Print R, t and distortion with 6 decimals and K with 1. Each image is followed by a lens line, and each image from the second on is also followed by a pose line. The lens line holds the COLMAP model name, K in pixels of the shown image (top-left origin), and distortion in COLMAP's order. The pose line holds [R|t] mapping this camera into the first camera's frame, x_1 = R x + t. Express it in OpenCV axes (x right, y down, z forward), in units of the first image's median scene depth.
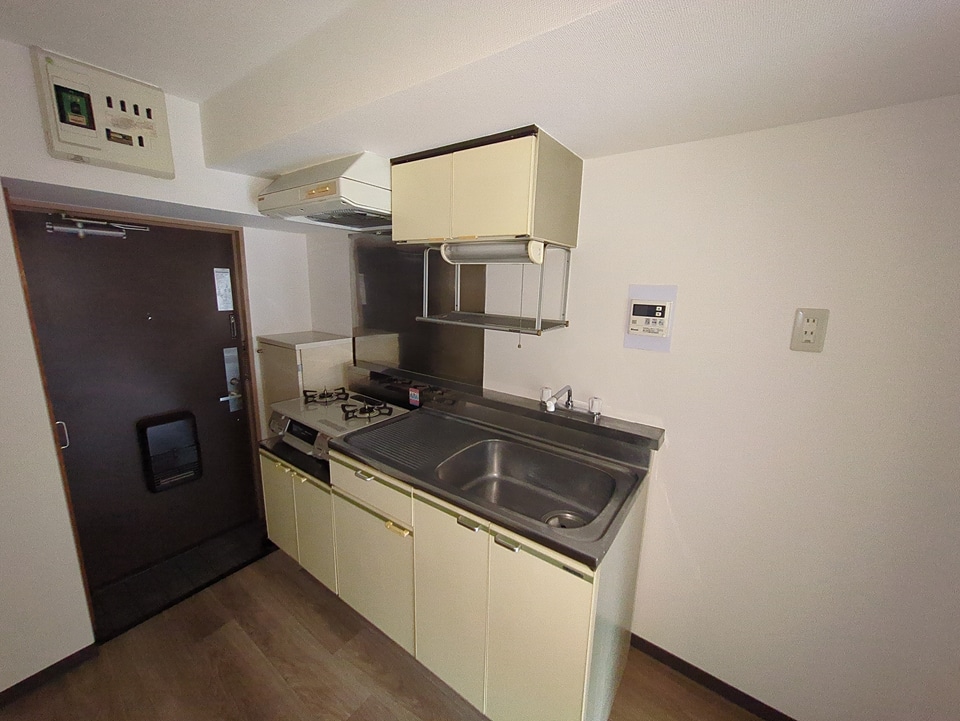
lens RADIAL K [[374.6, 0, 481.6], [0, 374.6, 360.0], [0, 0, 1]] dist [-0.000332, 0.000907]
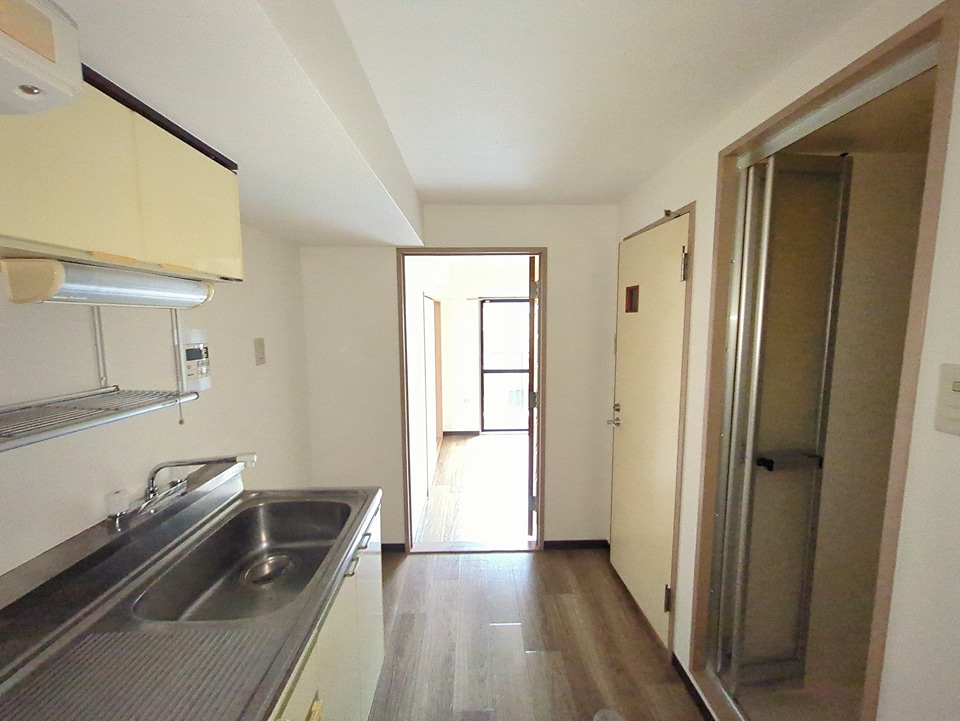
lens RADIAL K [[374.6, 0, 478.5], [0, 374.6, 360.3], [0, 0, 1]] dist [-0.000332, 0.000907]
pose [[-0.599607, -0.109653, 0.792747, -0.644204], [0.148941, 0.957973, 0.245161, -0.195503], [-0.786313, 0.265073, -0.558076, 0.757426]]
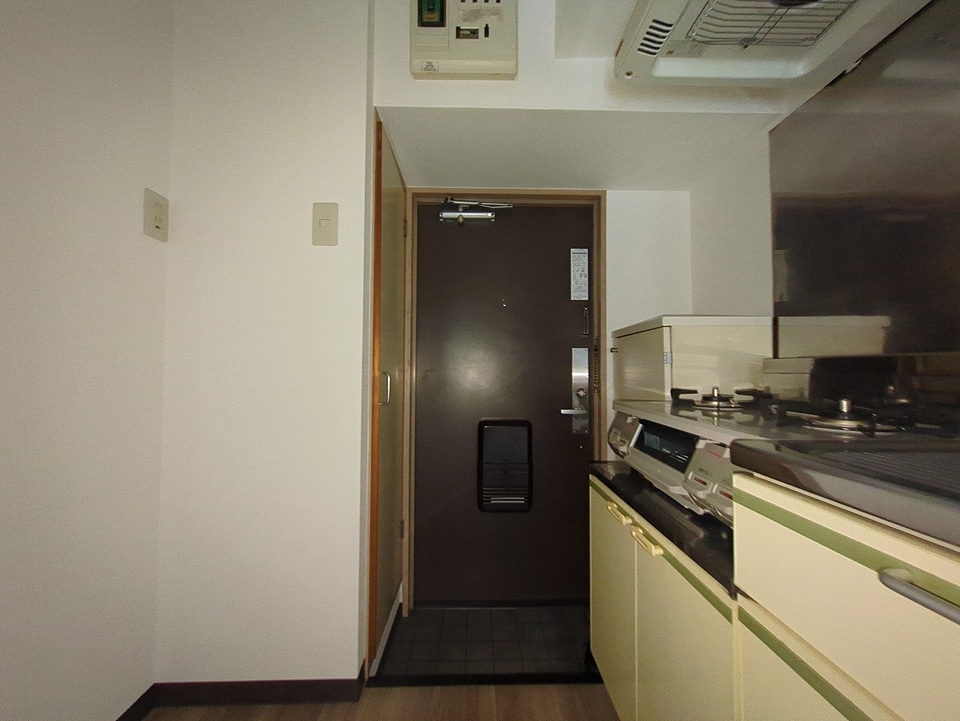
lens RADIAL K [[374.6, 0, 480.4], [0, 374.6, 360.1], [0, 0, 1]] dist [-0.000332, 0.000907]
pose [[0.597576, -0.047178, -0.800423, -0.242690], [-0.142169, 0.976216, -0.163679, 0.203821], [0.789108, 0.211606, 0.576656, 0.545521]]
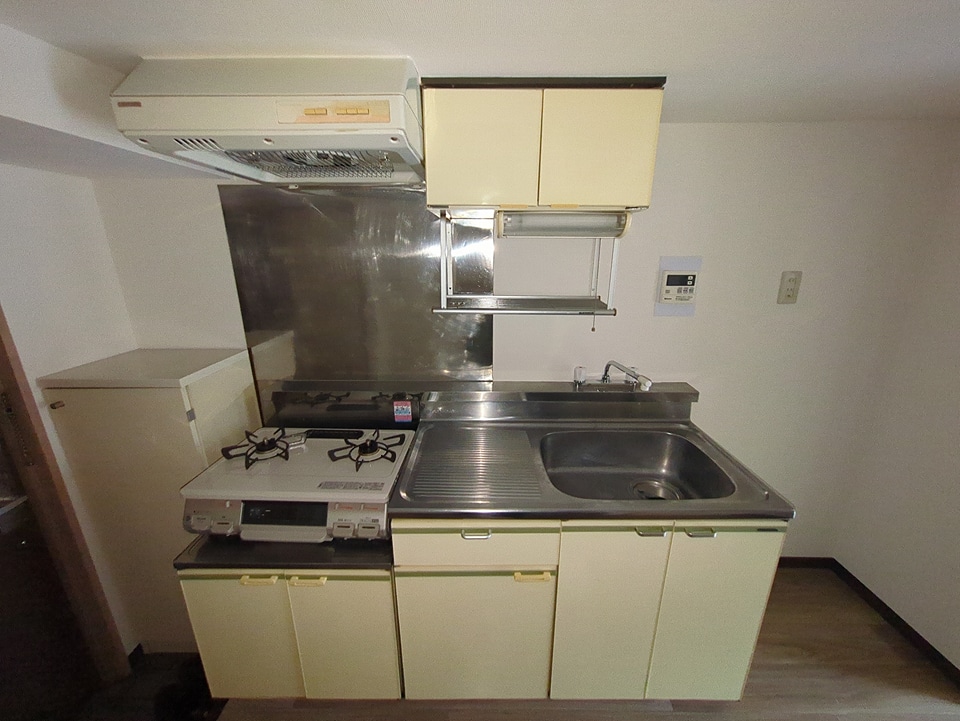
lens RADIAL K [[374.6, 0, 476.9], [0, 374.6, 360.5], [0, 0, 1]] dist [-0.000332, 0.000907]
pose [[0.820131, -0.190368, 0.539579, -0.527762], [0.139614, 0.981106, 0.133937, -0.102714], [-0.554881, -0.034513, 0.831213, 0.322511]]
